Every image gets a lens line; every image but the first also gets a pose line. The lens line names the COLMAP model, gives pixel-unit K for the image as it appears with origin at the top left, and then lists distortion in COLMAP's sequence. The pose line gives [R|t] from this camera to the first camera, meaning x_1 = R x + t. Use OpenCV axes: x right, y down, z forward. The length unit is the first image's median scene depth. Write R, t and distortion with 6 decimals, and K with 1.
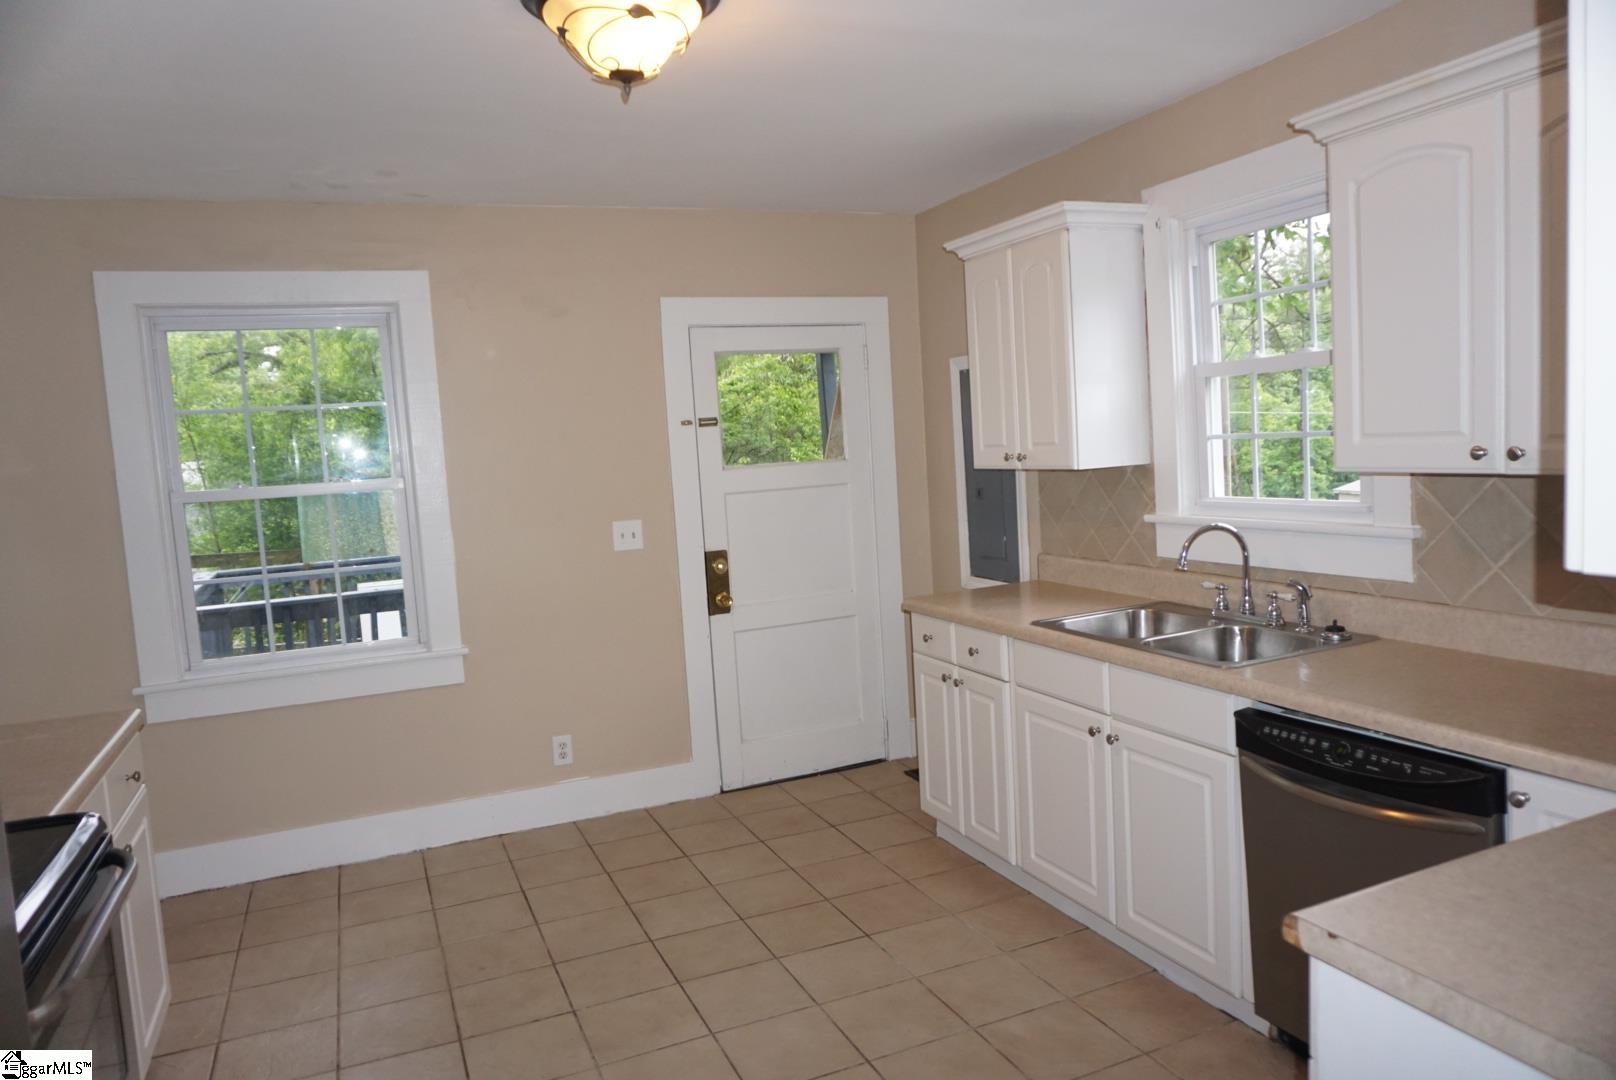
lens RADIAL K [[1069.0, 0, 808.0], [0, 1069.0, 540.0], [0, 0, 1]] dist [-0.131119, 0.041135]
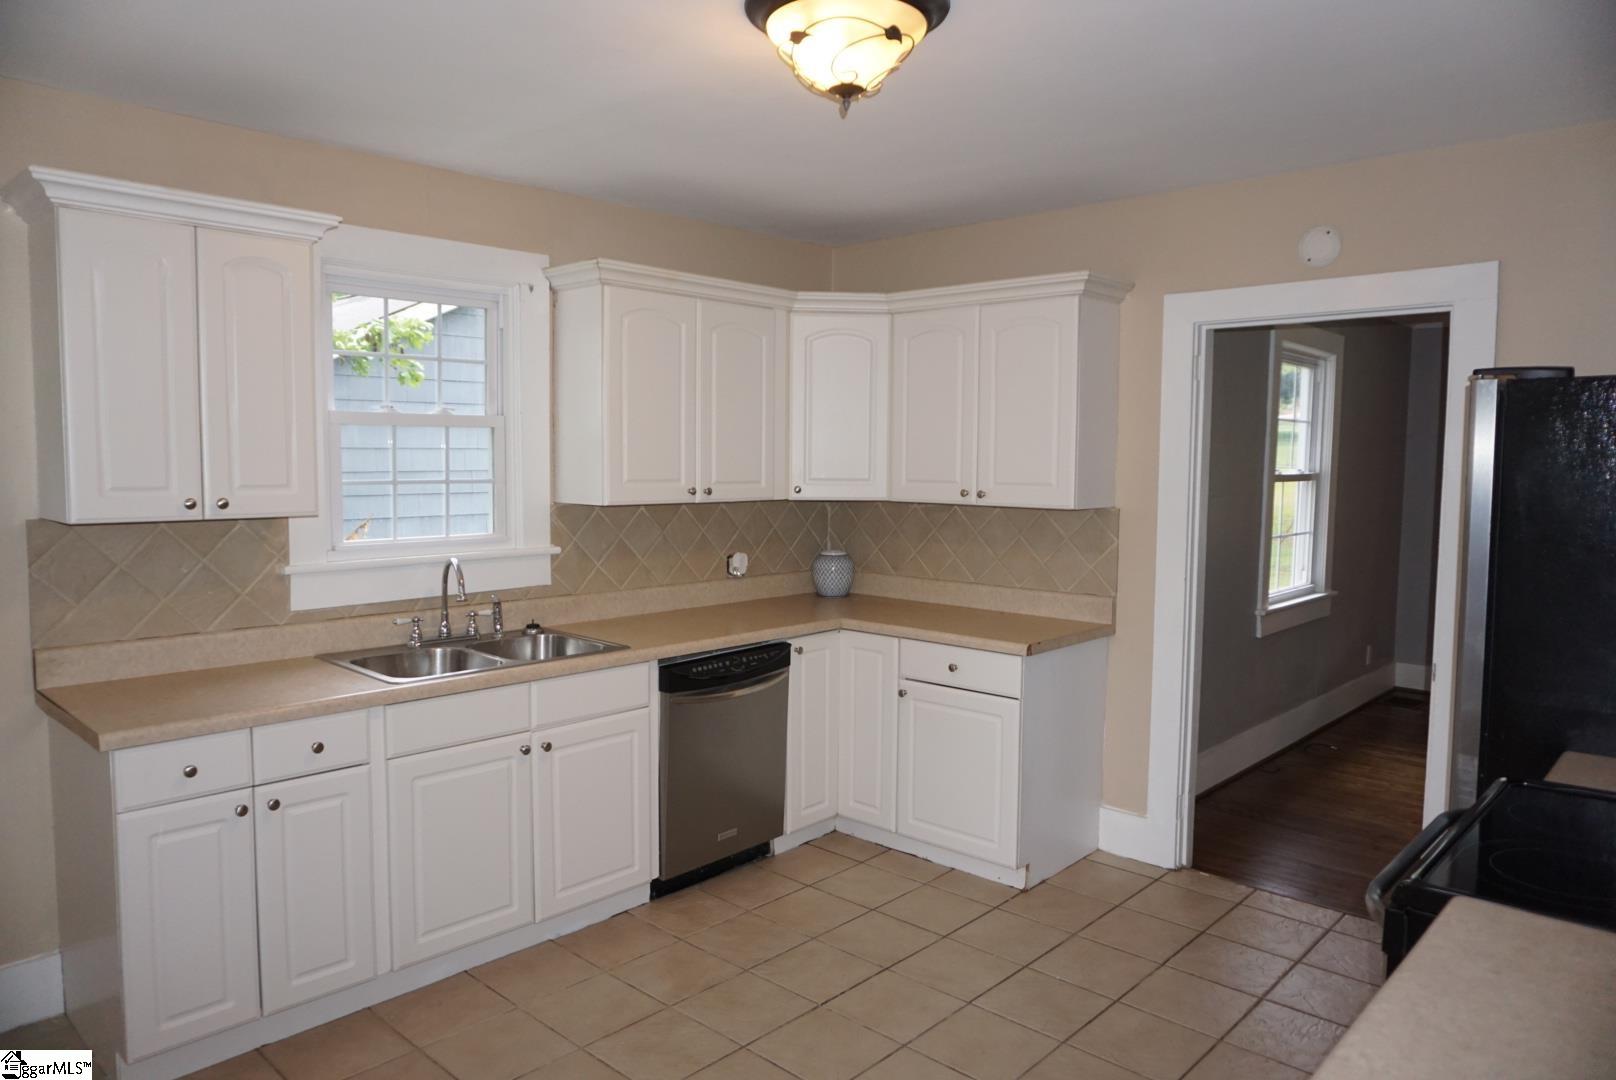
lens RADIAL K [[1077.9, 0, 808.0], [0, 1077.9, 540.0], [0, 0, 1]] dist [-0.068879, 0.044982]
pose [[-0.424056, -0.024751, 0.905298, -0.923255], [0.093247, 0.993120, 0.070831, -0.092743], [-0.900823, 0.114453, -0.418830, 1.281871]]
